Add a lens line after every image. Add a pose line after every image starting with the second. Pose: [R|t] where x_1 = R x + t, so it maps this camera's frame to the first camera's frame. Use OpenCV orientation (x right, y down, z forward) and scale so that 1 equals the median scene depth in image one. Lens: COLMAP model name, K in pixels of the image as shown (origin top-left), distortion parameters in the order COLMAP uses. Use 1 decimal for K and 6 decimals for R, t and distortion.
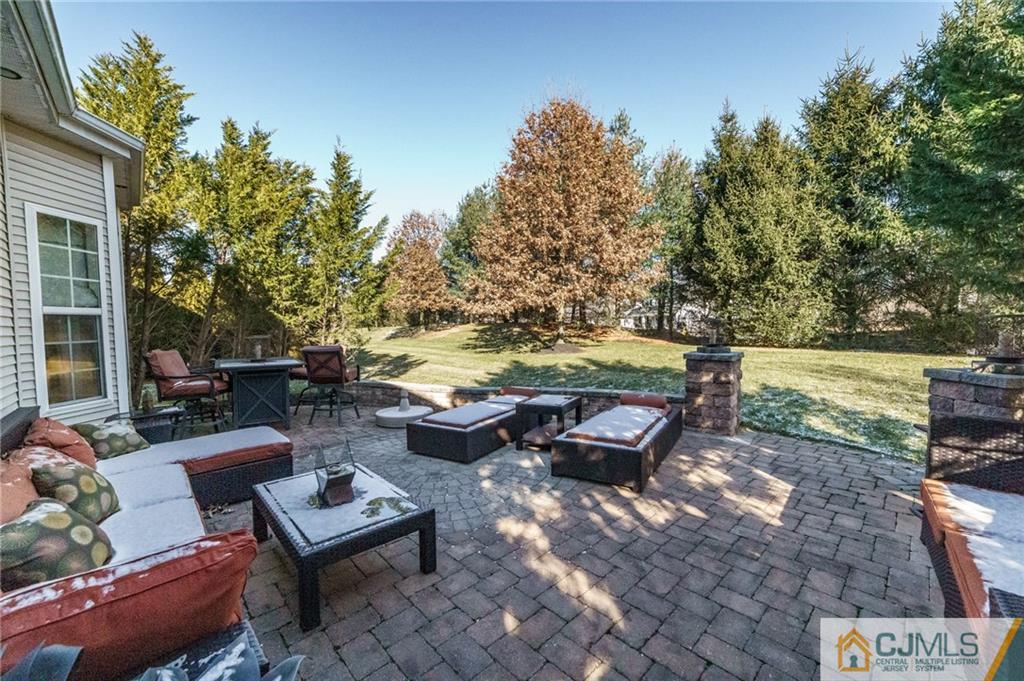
lens RADIAL K [[399.3, 0, 510.0], [0, 399.3, 338.7], [0, 0, 1]] dist [-0.022326, 0.008540]
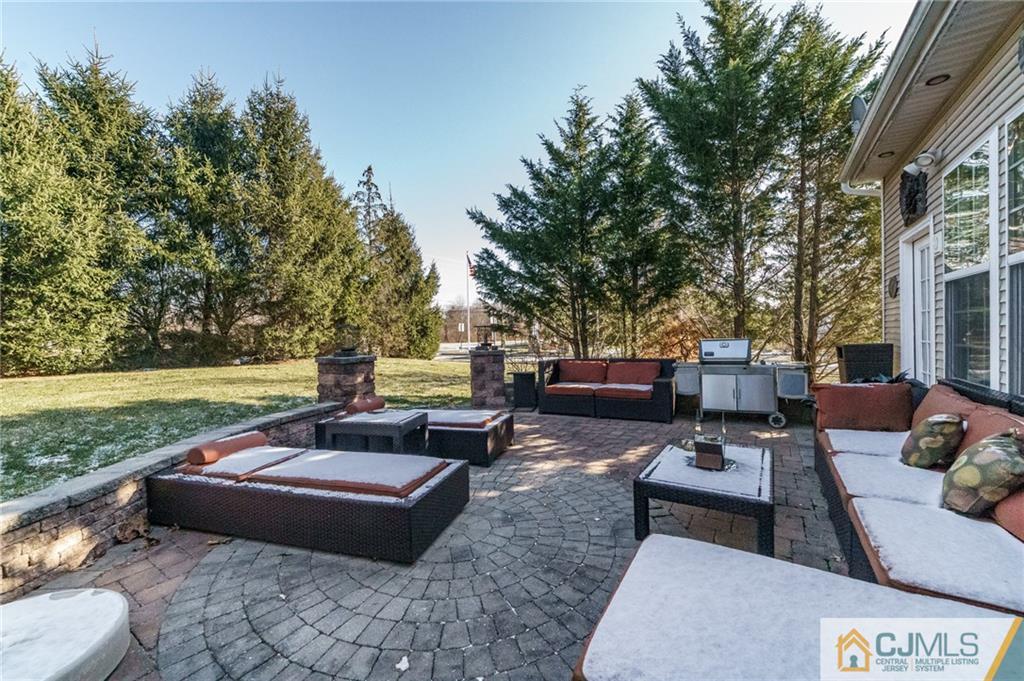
lens RADIAL K [[399.3, 0, 510.0], [0, 399.3, 338.7], [0, 0, 1]] dist [-0.022326, 0.008540]
pose [[-0.236379, 0.011795, 0.971589, -0.269124], [0.060420, 0.998170, 0.002582, 0.004731], [-0.969781, 0.059313, -0.236659, 0.347627]]
